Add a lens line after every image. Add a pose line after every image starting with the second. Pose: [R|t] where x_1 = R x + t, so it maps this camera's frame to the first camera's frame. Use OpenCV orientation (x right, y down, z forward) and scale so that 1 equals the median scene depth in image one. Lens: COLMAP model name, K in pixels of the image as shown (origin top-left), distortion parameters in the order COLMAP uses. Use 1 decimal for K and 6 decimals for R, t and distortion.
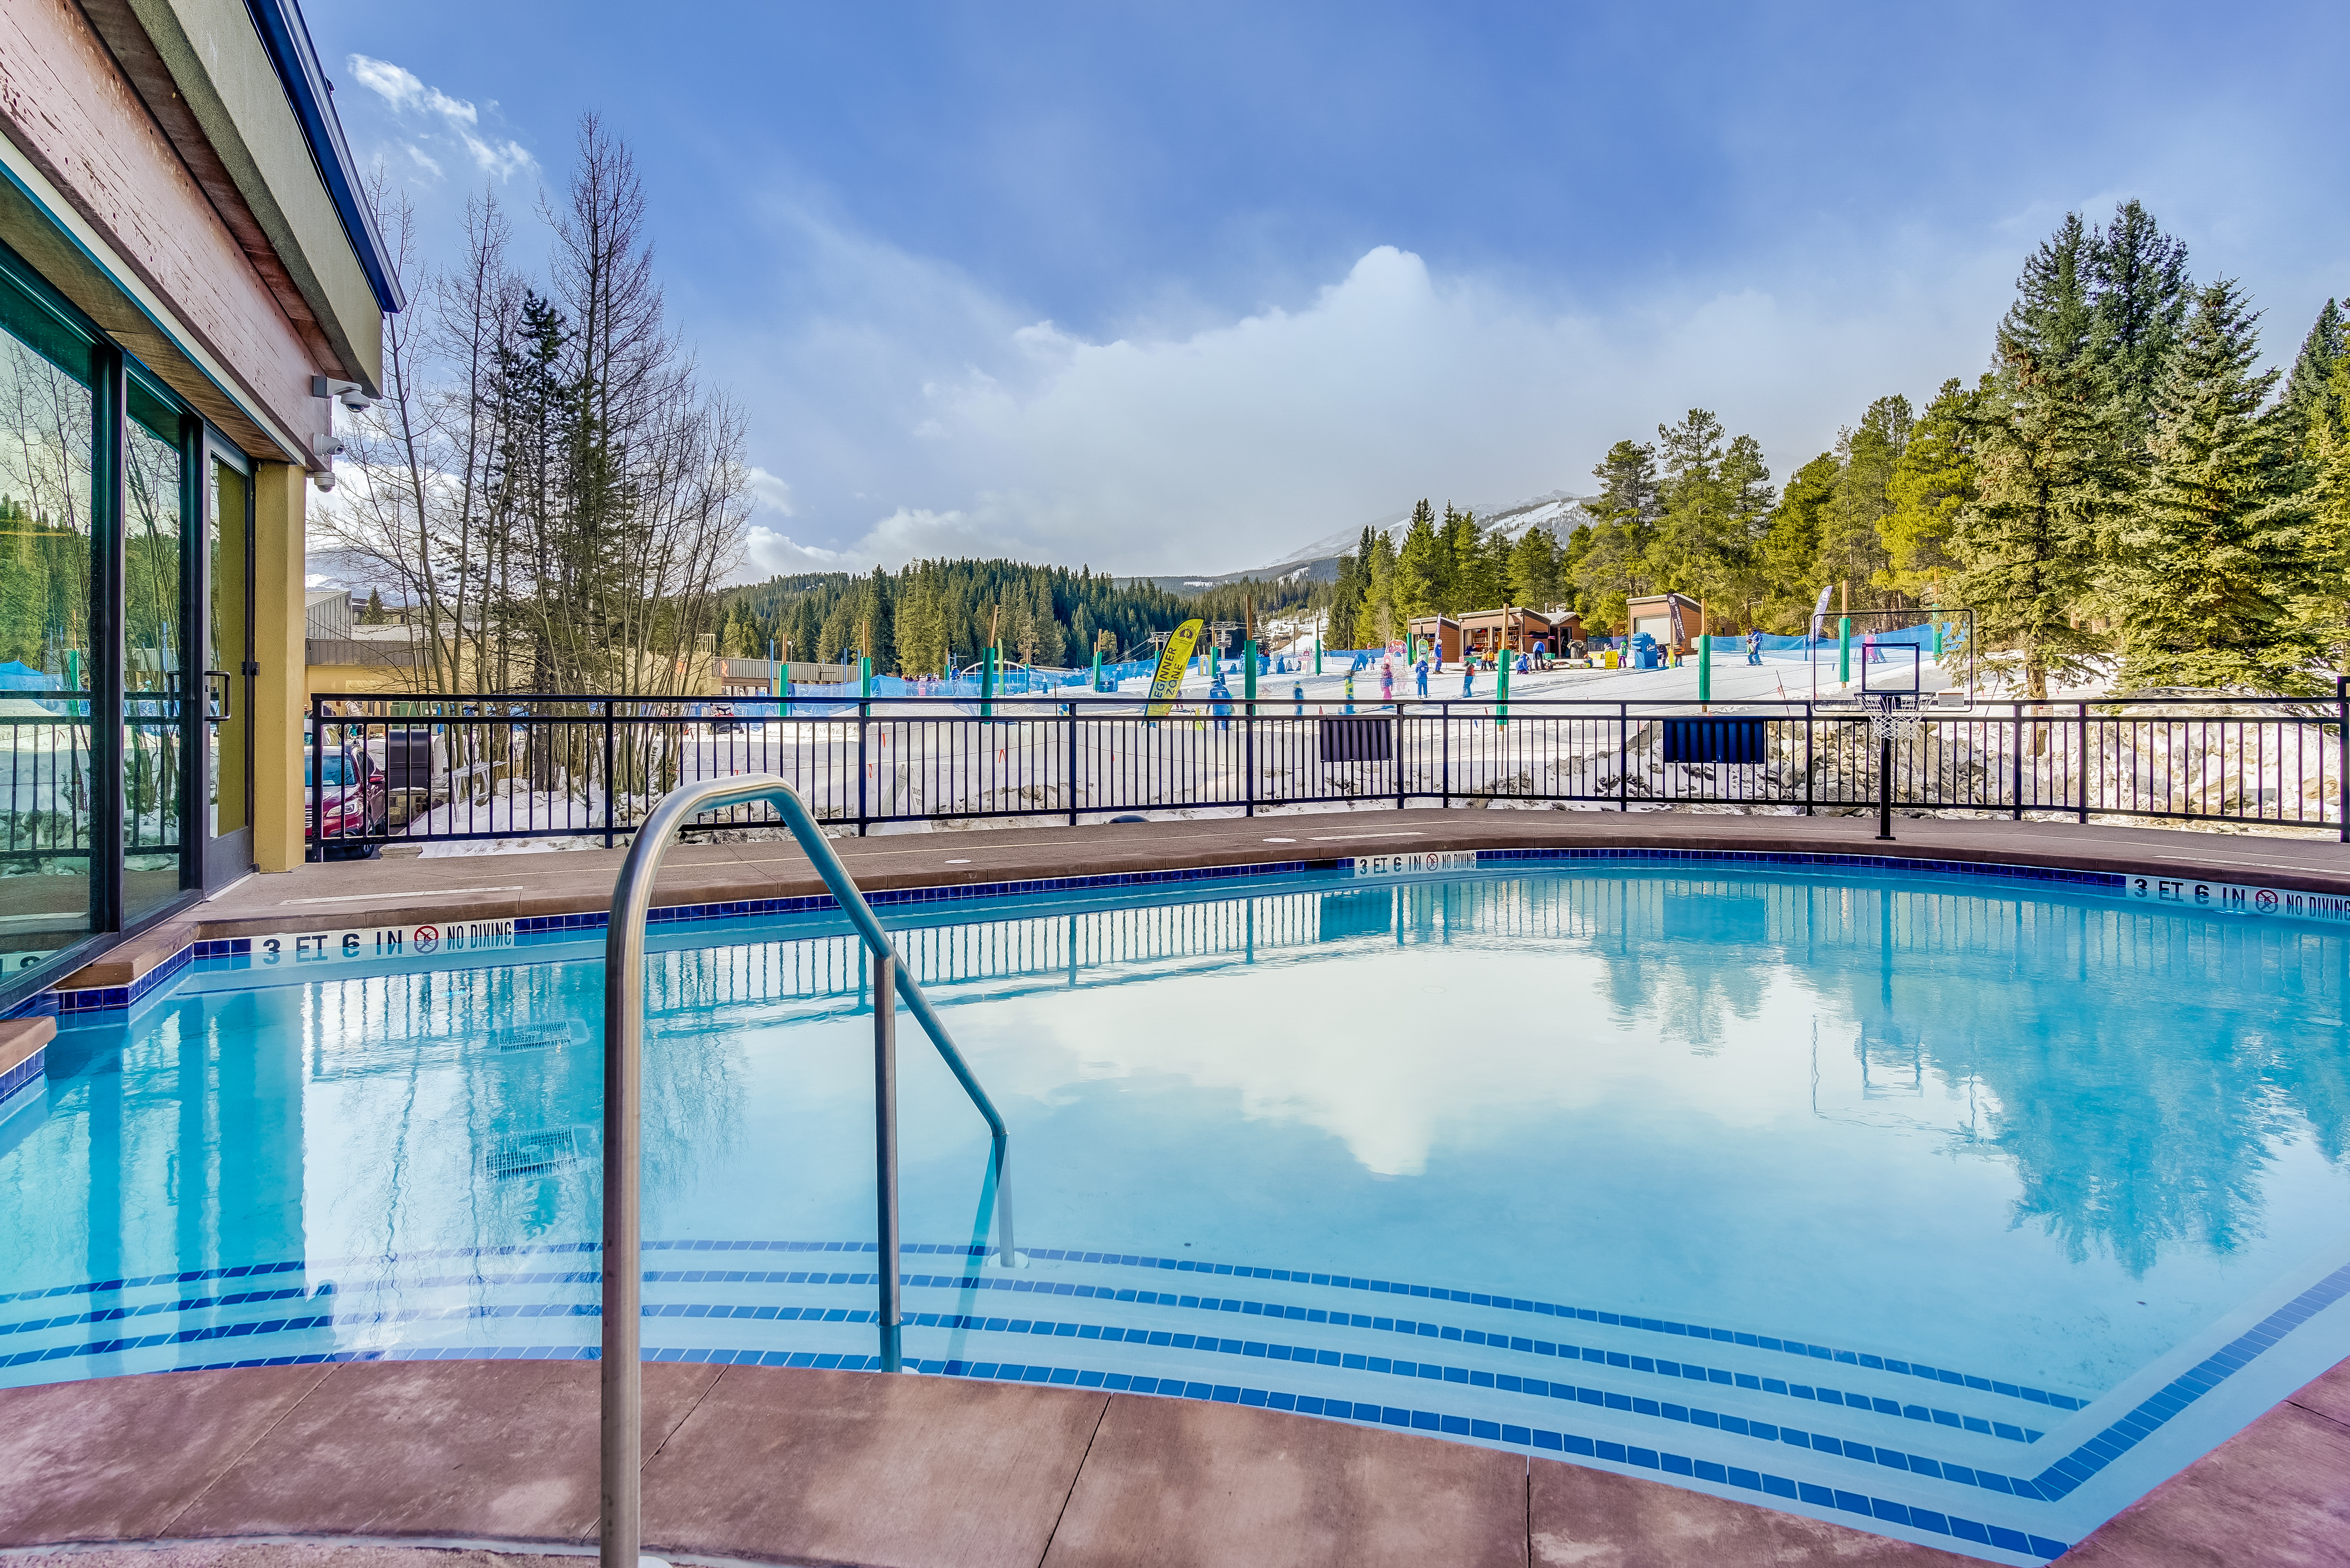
lens RADIAL K [[1129.6, 0, 1173.0], [0, 1129.6, 767.3], [0, 0, 1]] dist [-0.002986, 0.000831]
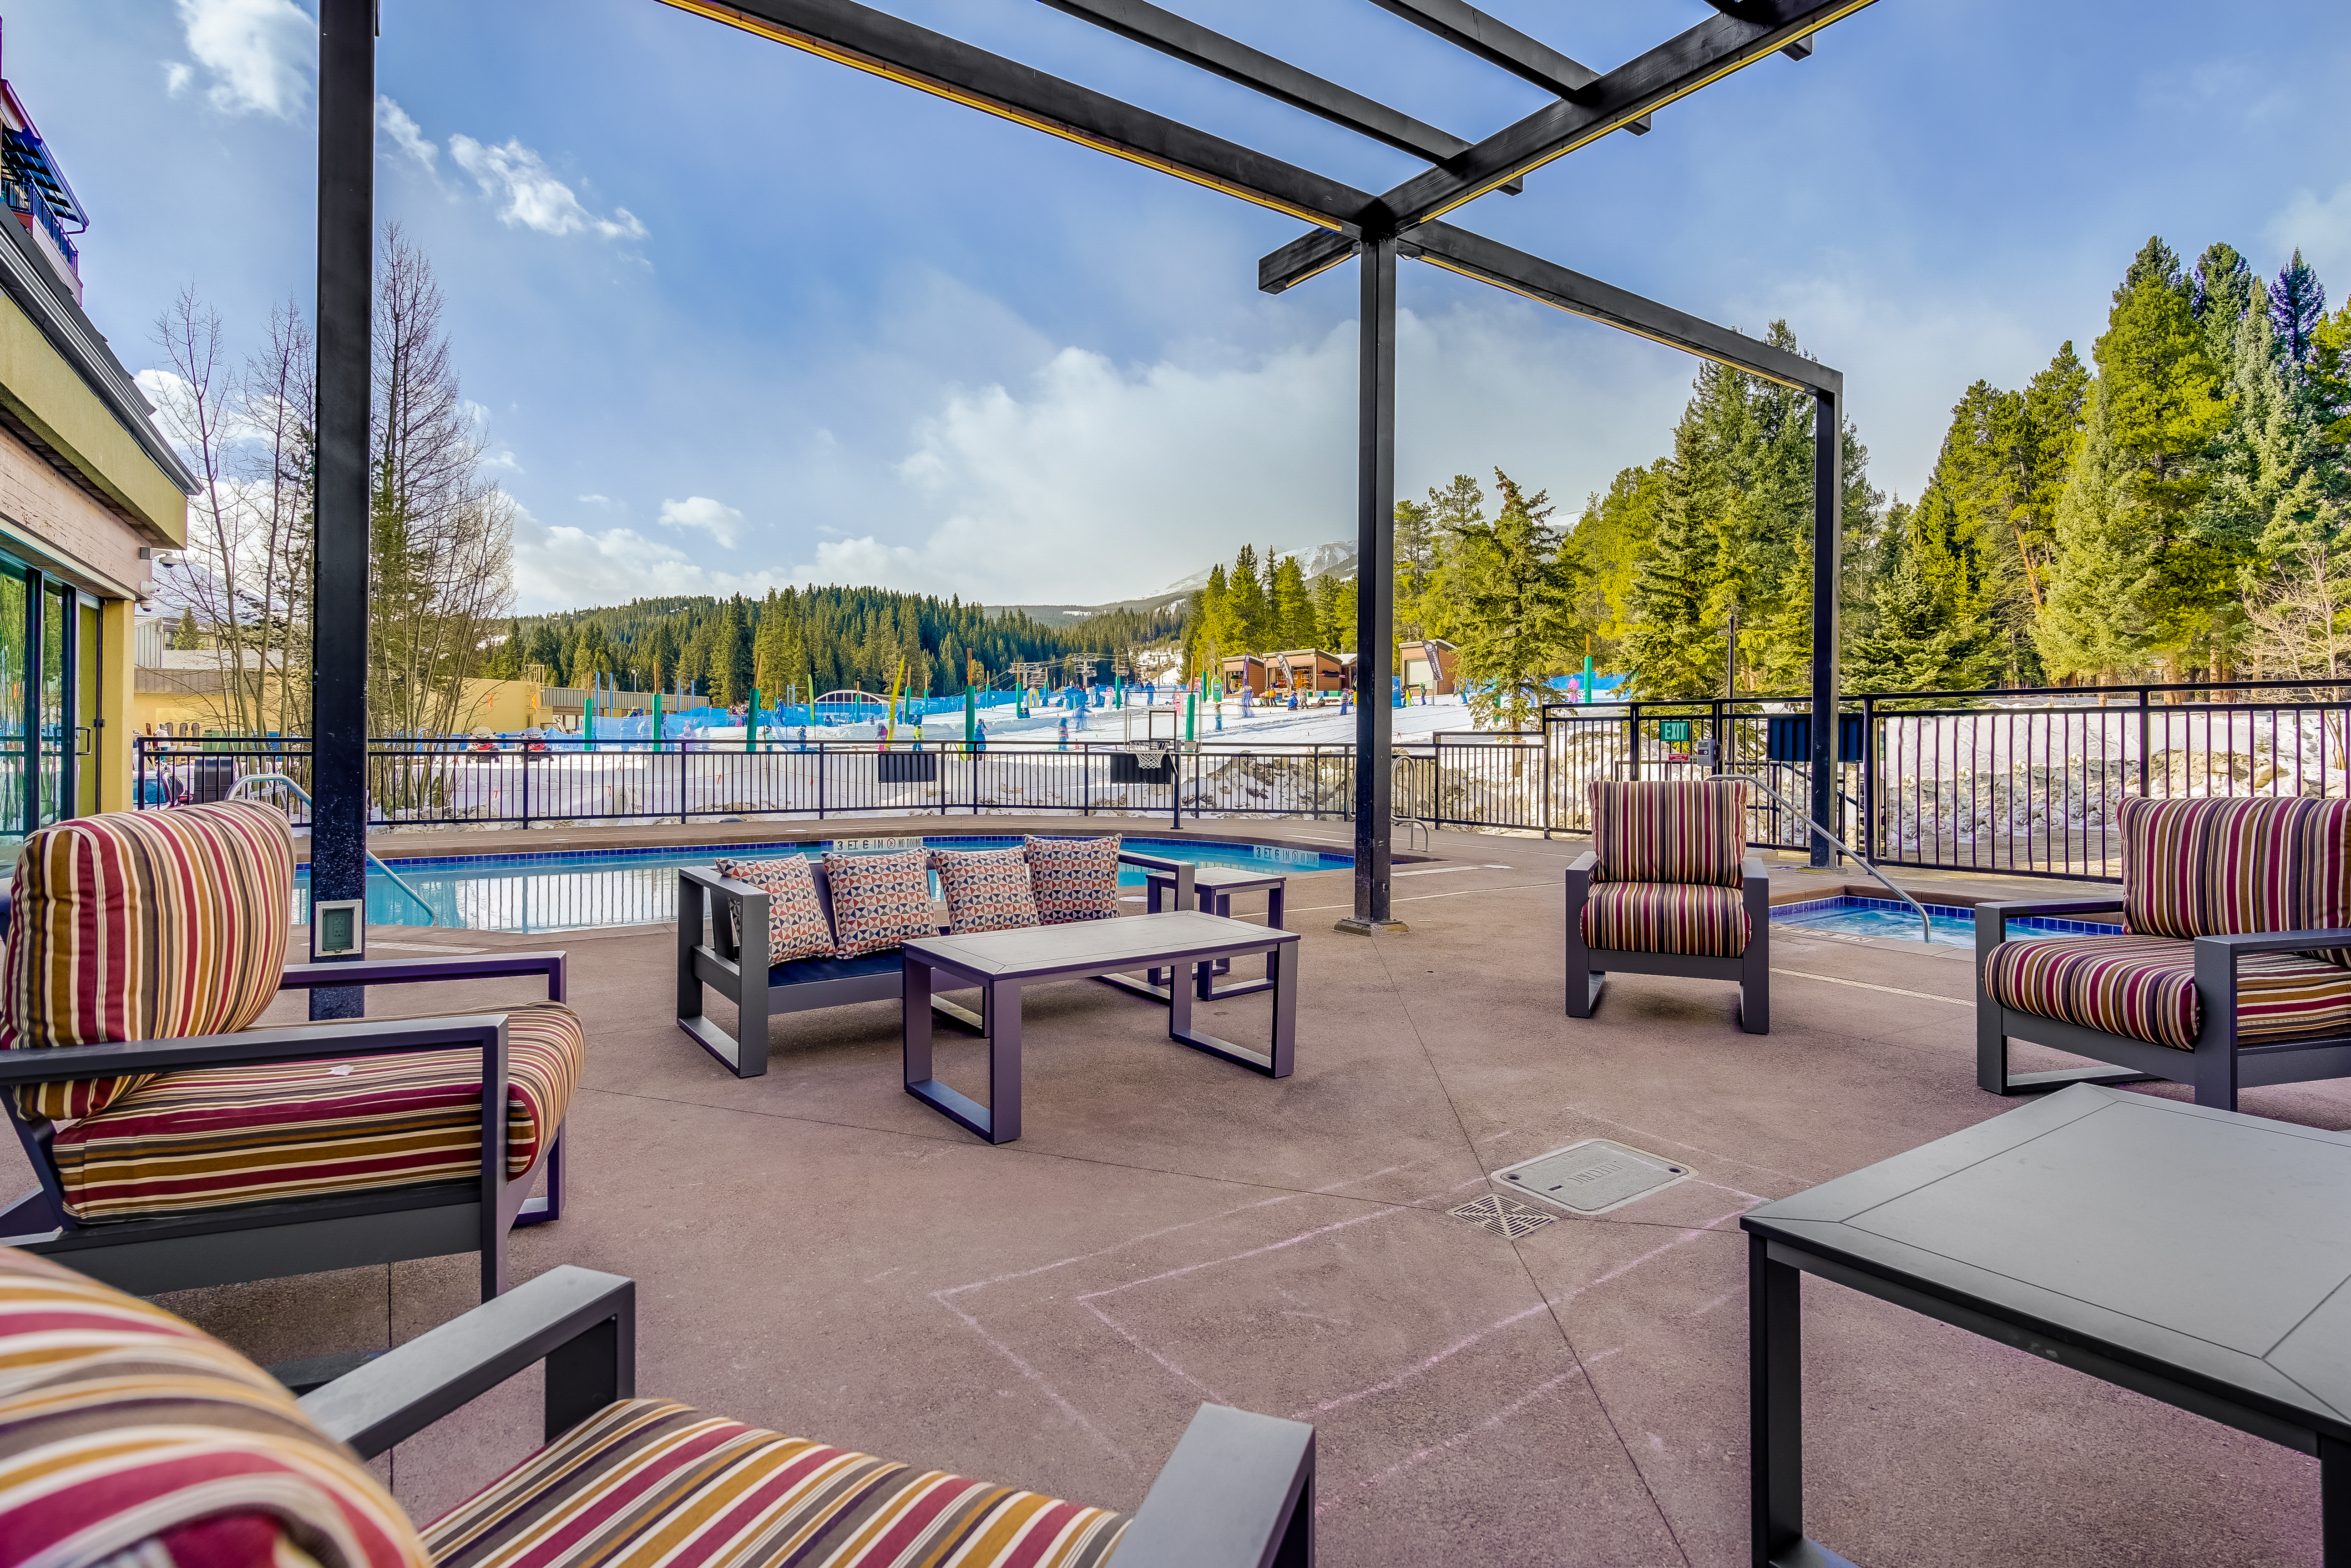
lens RADIAL K [[1129.9, 0, 1177.2], [0, 1129.9, 787.5], [0, 0, 1]] dist [-0.002986, 0.000831]
pose [[0.994590, 0.000229, 0.103879, 0.059754], [0.000518, 0.999974, -0.007155, 0.002079], [-0.103878, 0.007170, 0.994564, -0.082738]]
